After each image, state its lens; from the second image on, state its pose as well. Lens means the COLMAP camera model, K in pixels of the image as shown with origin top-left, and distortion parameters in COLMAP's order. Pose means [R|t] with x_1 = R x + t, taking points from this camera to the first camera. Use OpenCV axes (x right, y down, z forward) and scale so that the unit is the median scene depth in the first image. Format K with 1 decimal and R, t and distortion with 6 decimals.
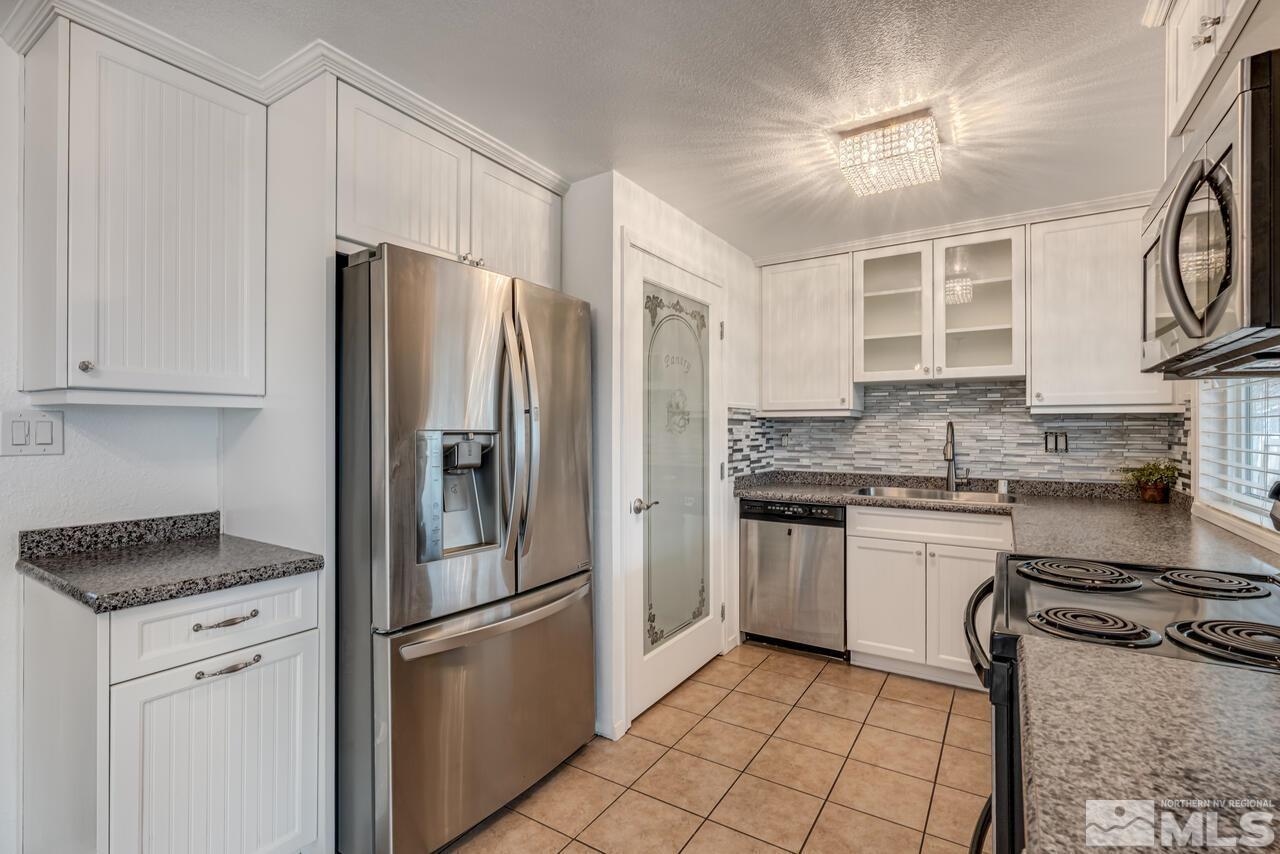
lens RADIAL K [[578.7, 0, 640.0], [0, 578.7, 427.0], [0, 0, 1]] dist [-0.000796, 0.000050]
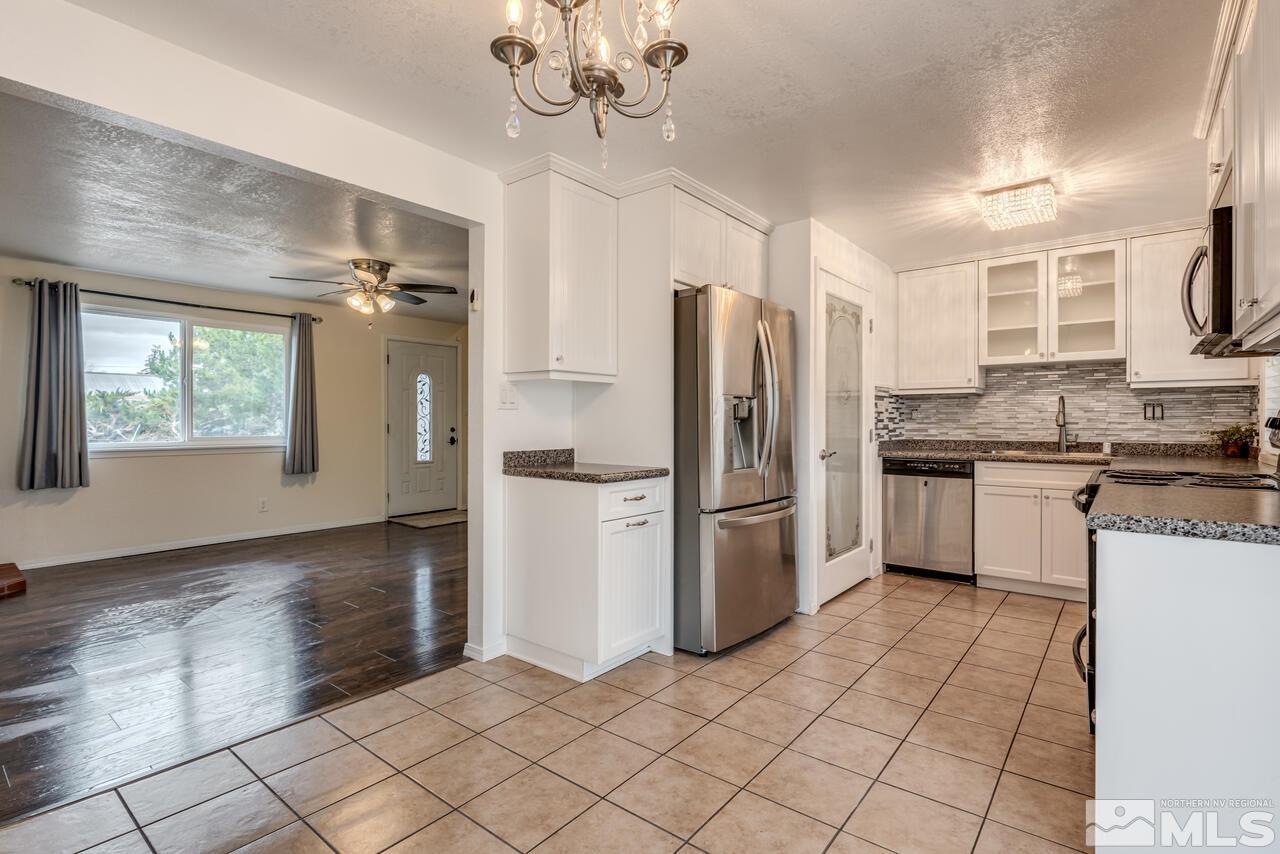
lens RADIAL K [[608.8, 0, 637.5], [0, 608.8, 423.9], [0, 0, 1]] dist [0.000721, 0.000354]
pose [[0.993599, -0.000091, -0.112969, -0.232157], [0.001000, 0.999968, 0.007995, 0.041233], [0.112965, -0.008057, 0.993566, -0.422778]]
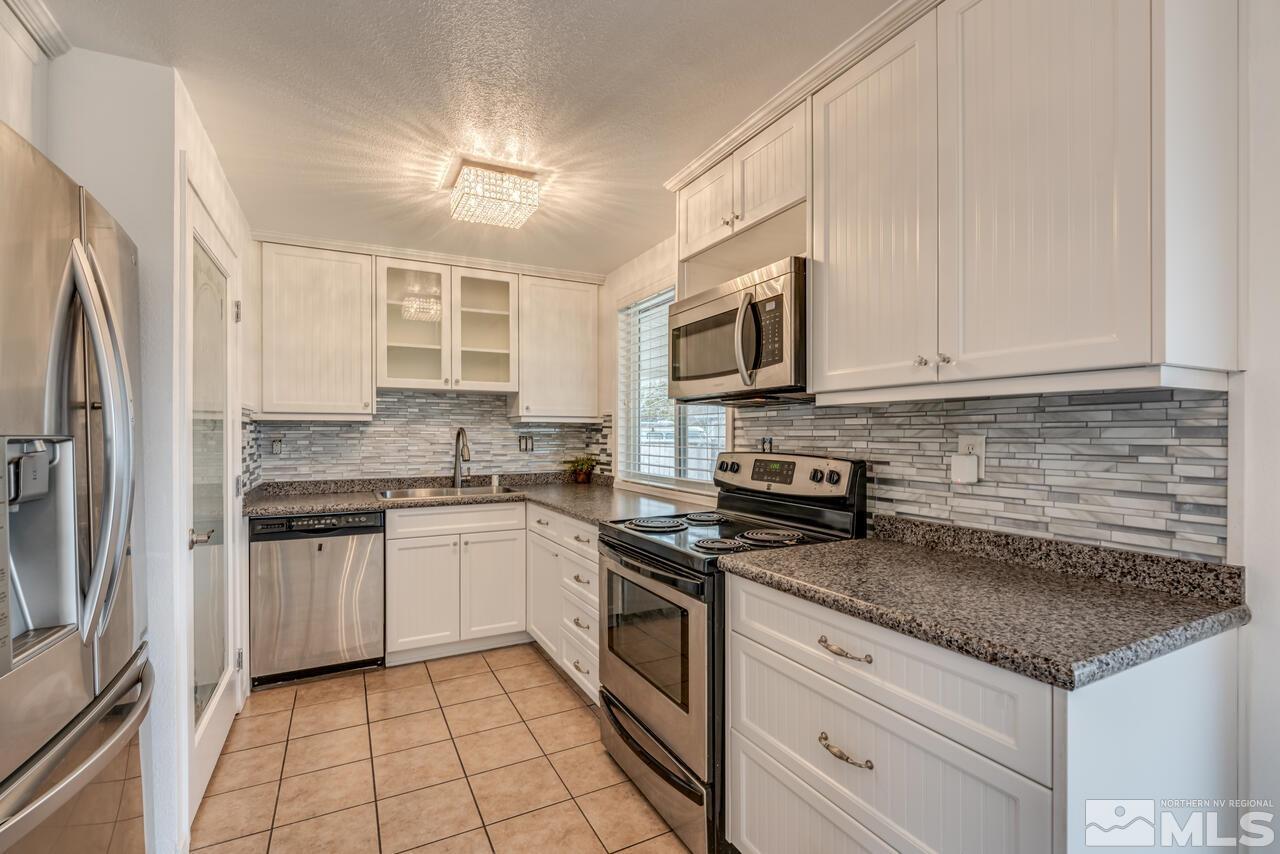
lens RADIAL K [[577.2, 0, 641.7], [0, 577.2, 436.4], [0, 0, 1]] dist [-0.000692, -0.000241]
pose [[0.502566, -0.004276, 0.864528, -0.285210], [-0.001817, 0.999980, 0.006002, 0.001178], [-0.864537, -0.004587, 0.502548, 0.114590]]
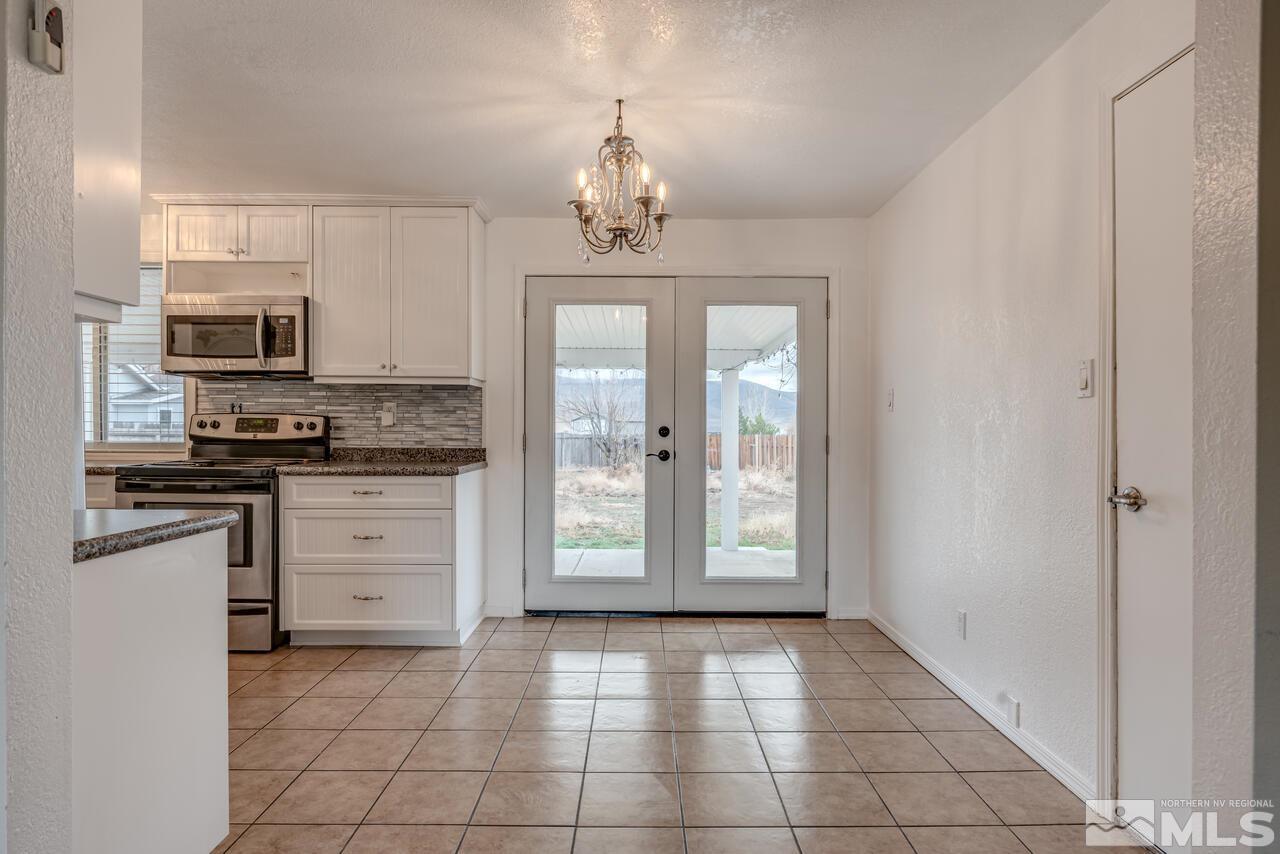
lens RADIAL K [[705.3, 0, 640.4], [0, 705.3, 447.2], [0, 0, 1]] dist [-0.000630, -0.000171]
pose [[-0.535807, -0.029546, 0.843823, -1.045043], [-0.010324, 0.999542, 0.028443, 0.044355], [-0.844277, 0.006529, -0.535866, 0.431316]]
